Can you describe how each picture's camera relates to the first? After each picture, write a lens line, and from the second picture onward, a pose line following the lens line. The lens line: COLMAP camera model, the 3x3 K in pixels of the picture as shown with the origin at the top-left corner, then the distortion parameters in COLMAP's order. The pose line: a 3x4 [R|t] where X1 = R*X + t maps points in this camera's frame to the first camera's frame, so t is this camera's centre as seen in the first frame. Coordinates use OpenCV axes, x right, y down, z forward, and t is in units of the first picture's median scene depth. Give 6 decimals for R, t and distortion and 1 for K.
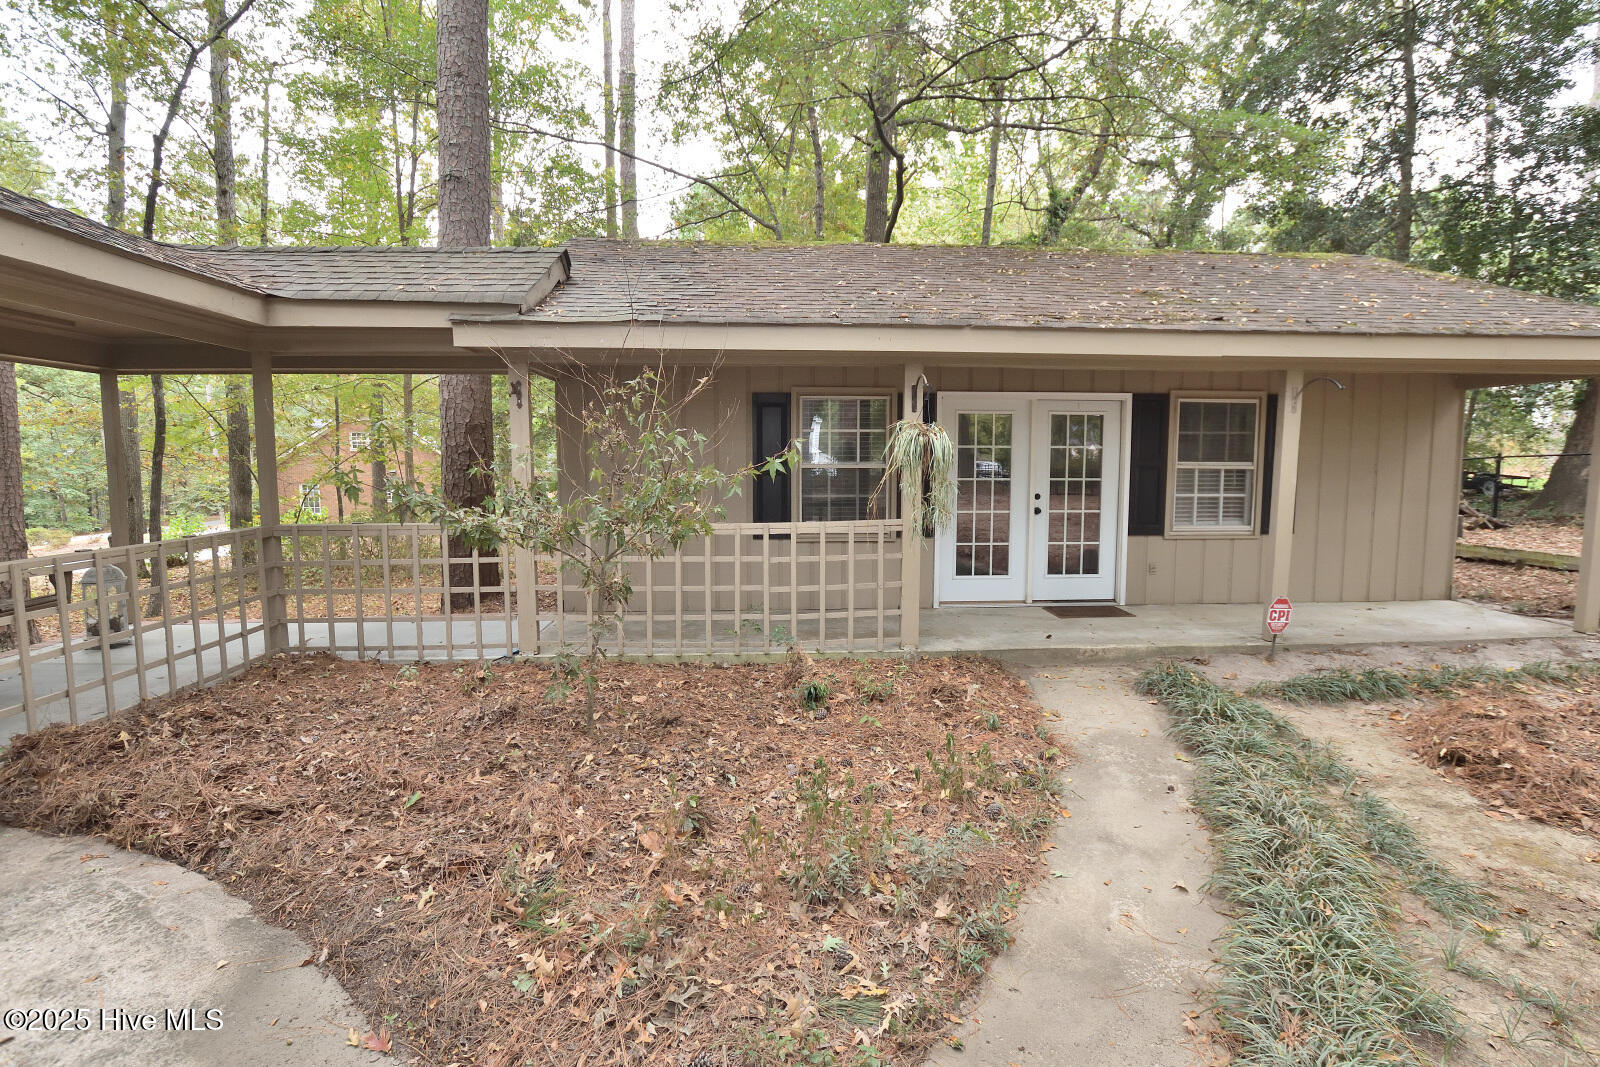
lens RADIAL K [[748.0, 0, 800.0], [0, 748.0, 533.5], [0, 0, 1]] dist [-0.029075, 0.000656]
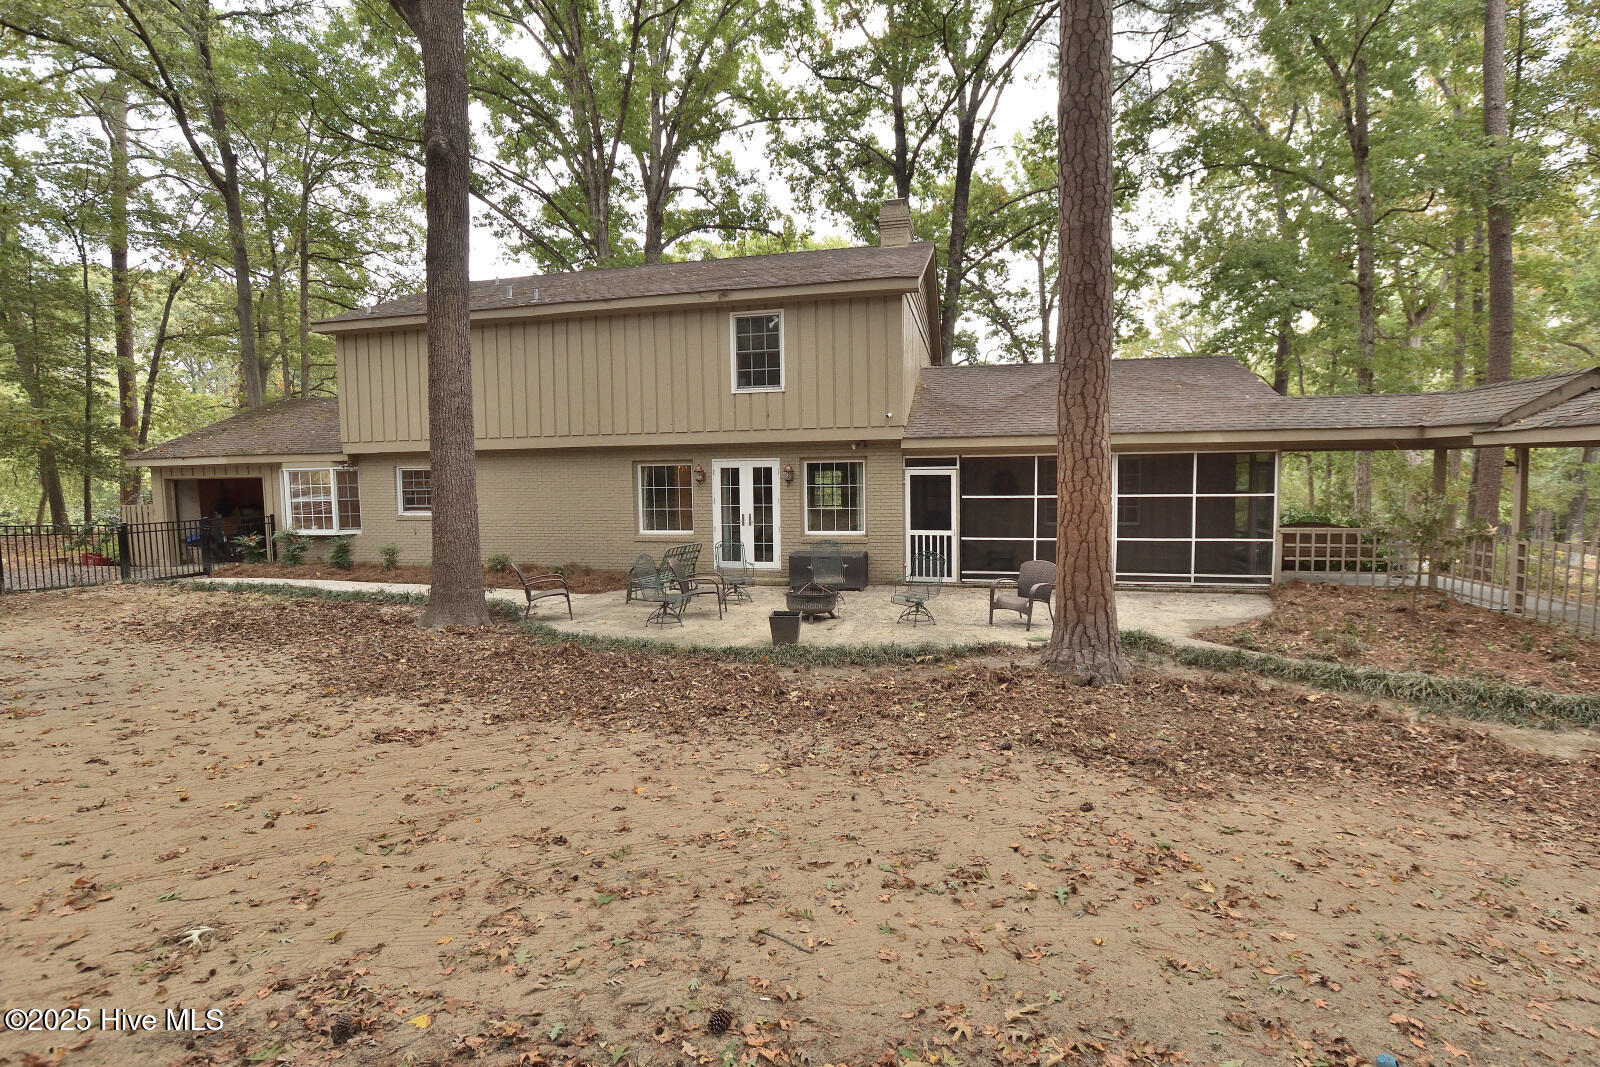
lens RADIAL K [[748.0, 0, 800.0], [0, 748.0, 533.5], [0, 0, 1]] dist [-0.029075, 0.000656]
pose [[-0.292747, 0.075993, -0.953165, 1.388203], [-0.080549, 0.991334, 0.103775, -0.051244], [0.952791, 0.107156, -0.284089, -0.105418]]
